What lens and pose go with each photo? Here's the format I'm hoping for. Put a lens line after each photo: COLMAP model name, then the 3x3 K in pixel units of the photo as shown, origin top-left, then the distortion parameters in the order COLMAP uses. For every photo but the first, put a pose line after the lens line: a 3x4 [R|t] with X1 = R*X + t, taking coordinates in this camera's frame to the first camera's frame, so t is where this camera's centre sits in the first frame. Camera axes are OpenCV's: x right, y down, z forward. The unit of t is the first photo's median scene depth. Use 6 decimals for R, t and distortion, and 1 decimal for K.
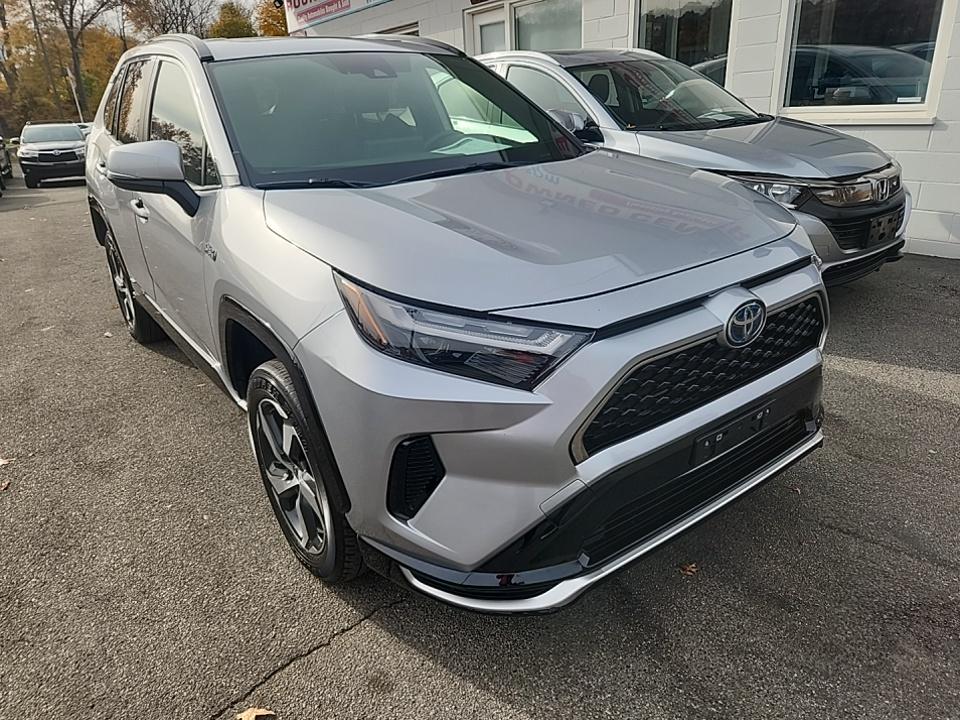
lens RADIAL K [[646.1, 0, 482.1], [0, 646.1, 361.8], [0, 0, 1]] dist [0.065033, -0.041377]
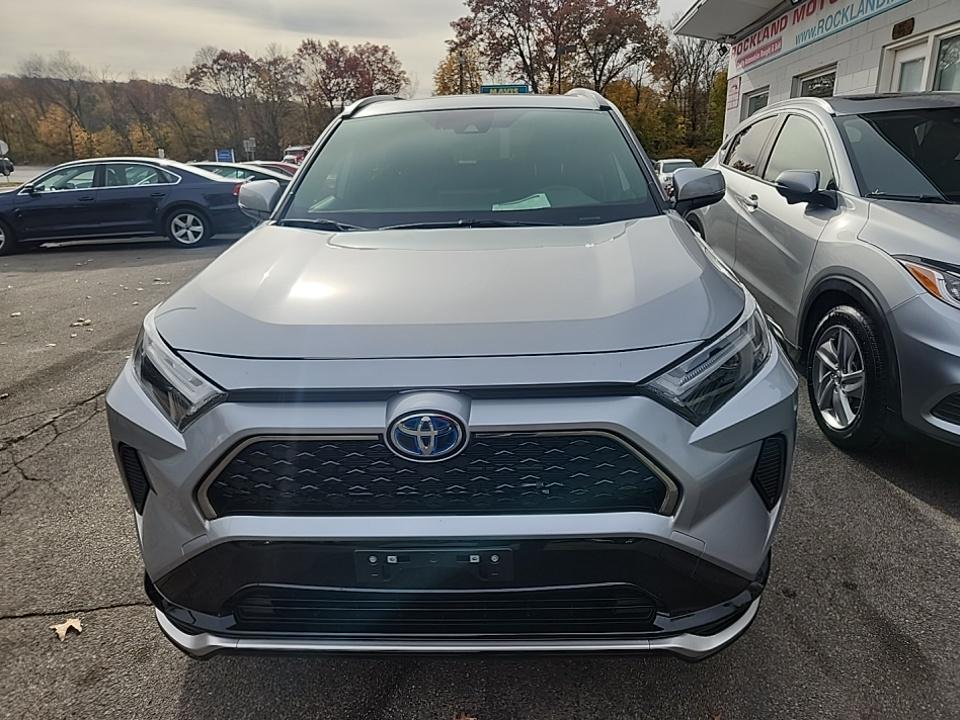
lens RADIAL K [[646.1, 0, 484.5], [0, 646.1, 359.9], [0, 0, 1]] dist [0.065033, -0.041377]
pose [[0.783029, 0.221302, -0.581284, 0.122621], [-0.255141, 0.966598, 0.024303, -0.025443], [0.567247, 0.129279, 0.813338, 0.048042]]
